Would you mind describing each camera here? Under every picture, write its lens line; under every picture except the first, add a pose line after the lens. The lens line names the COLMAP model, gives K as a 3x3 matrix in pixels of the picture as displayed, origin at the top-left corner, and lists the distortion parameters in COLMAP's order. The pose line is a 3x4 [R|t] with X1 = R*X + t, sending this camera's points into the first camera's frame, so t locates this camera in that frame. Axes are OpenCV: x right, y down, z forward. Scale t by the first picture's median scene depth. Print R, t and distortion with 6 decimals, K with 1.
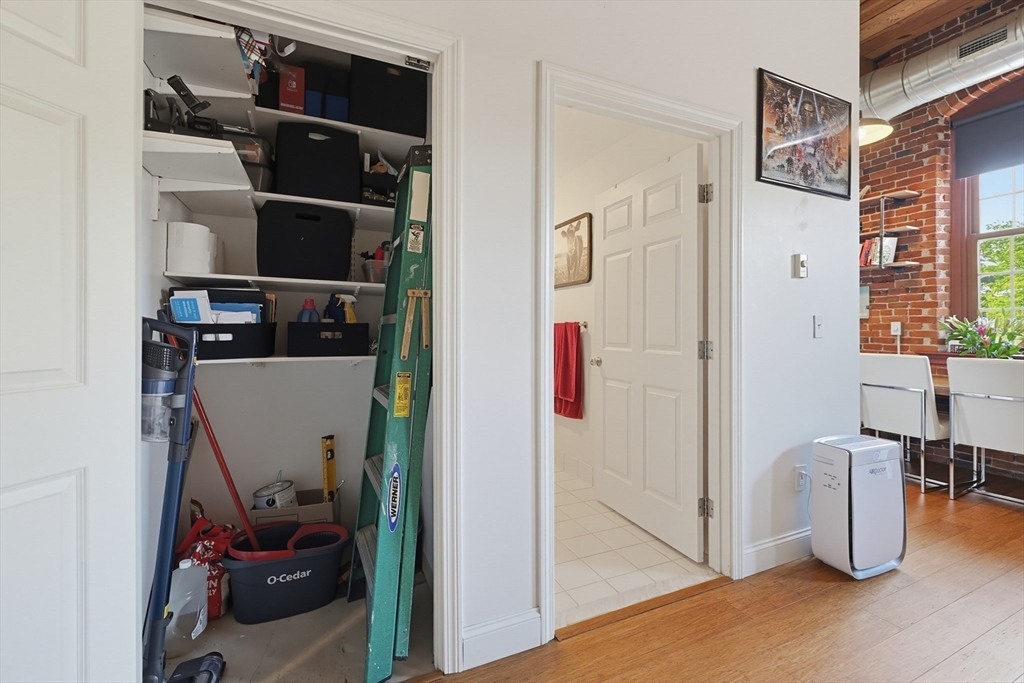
lens RADIAL K [[439.8, 0, 525.3], [0, 439.8, 330.0], [0, 0, 1]] dist [-0.006398, 0.000454]
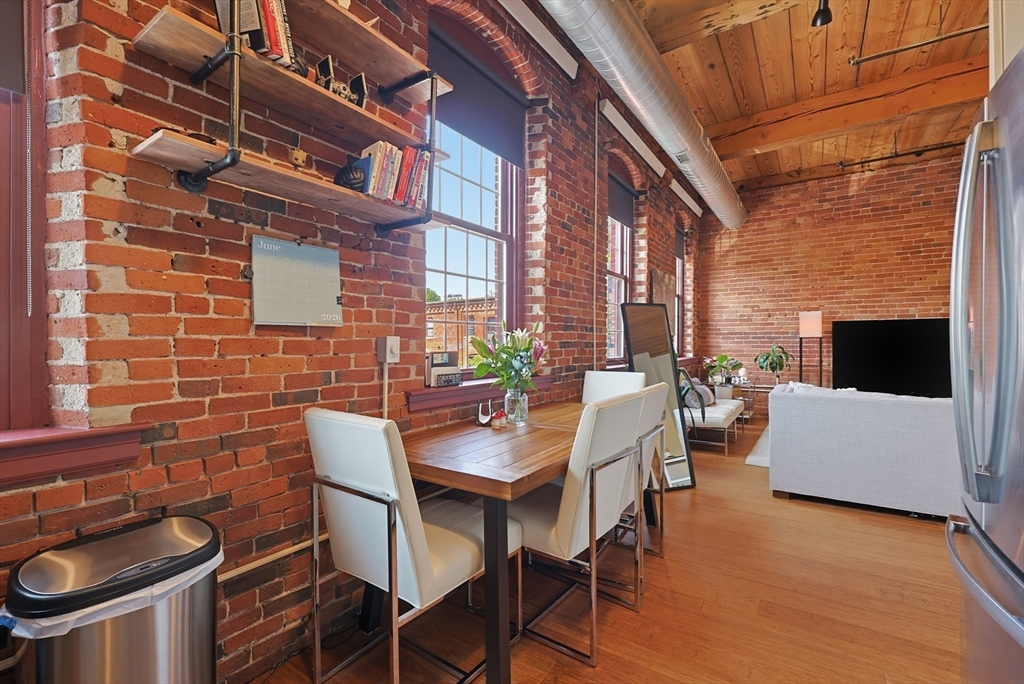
lens RADIAL K [[439.8, 0, 508.3], [0, 439.8, 344.6], [0, 0, 1]] dist [-0.006398, 0.000454]
pose [[-0.496351, -0.001618, 0.868120, 0.392659], [0.007117, 0.999957, 0.005932, -0.012230], [-0.868093, 0.009123, -0.496318, 1.242824]]
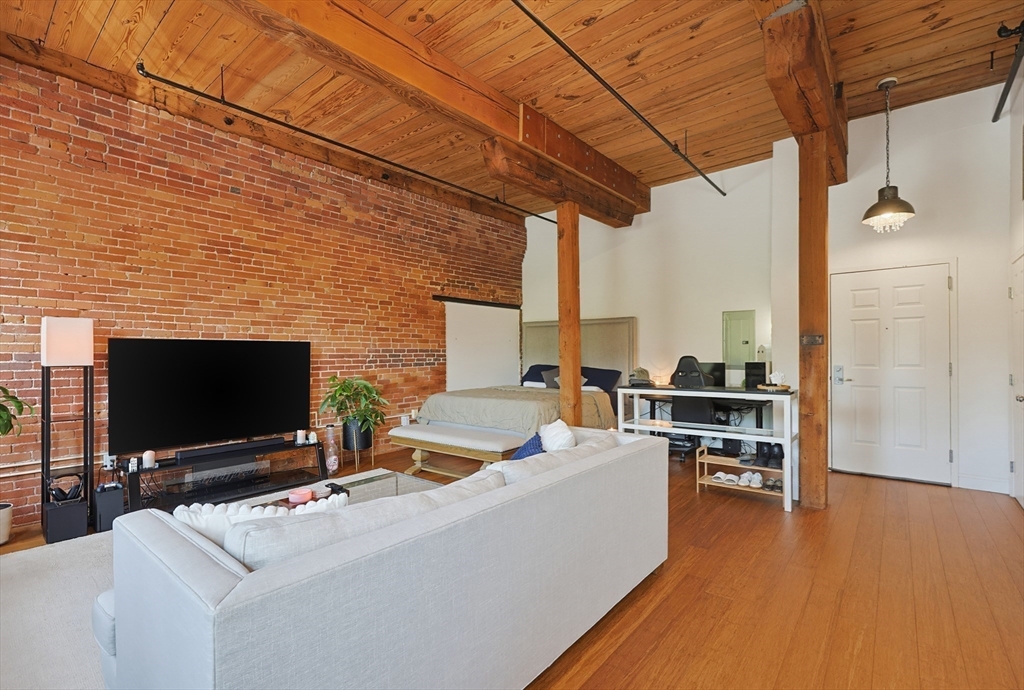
lens RADIAL K [[456.0, 0, 514.9], [0, 456.0, 355.6], [0, 0, 1]] dist [-0.000306, -0.001033]
pose [[-0.907659, 0.004937, -0.419680, 0.840813], [0.004724, 0.999988, 0.001548, -0.040662], [0.419682, -0.000578, -0.907671, 0.627584]]
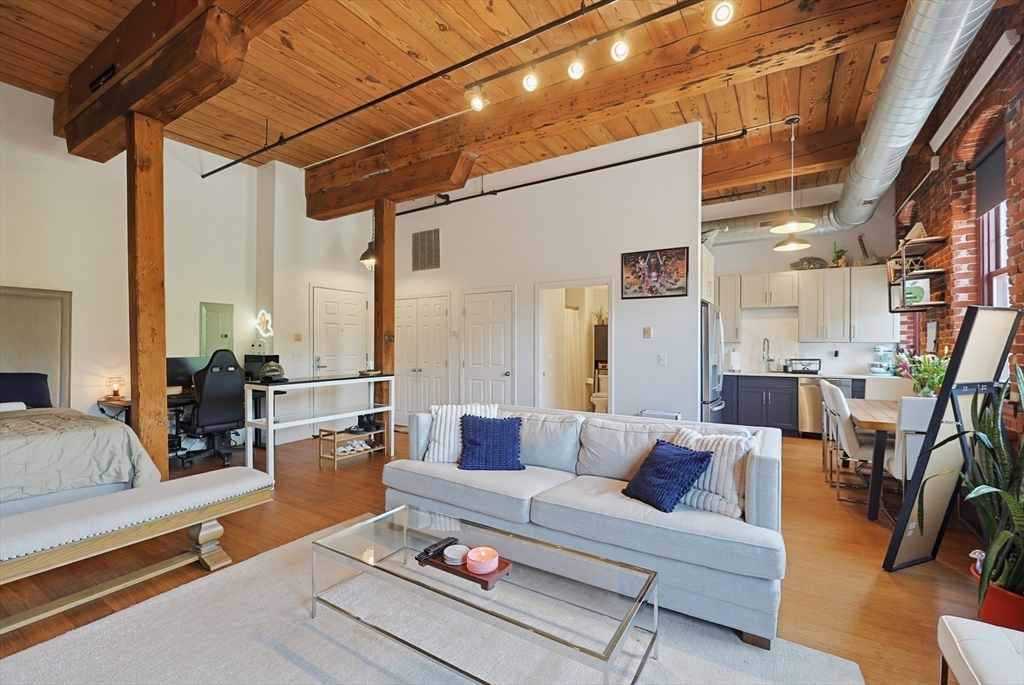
lens RADIAL K [[439.8, 0, 513.2], [0, 439.8, 348.3], [0, 0, 1]] dist [-0.006398, 0.000454]
pose [[0.542341, 0.003268, -0.840152, 1.288598], [-0.000847, 0.999994, 0.003344, -0.043618], [0.840158, -0.001102, 0.542341, -0.488404]]
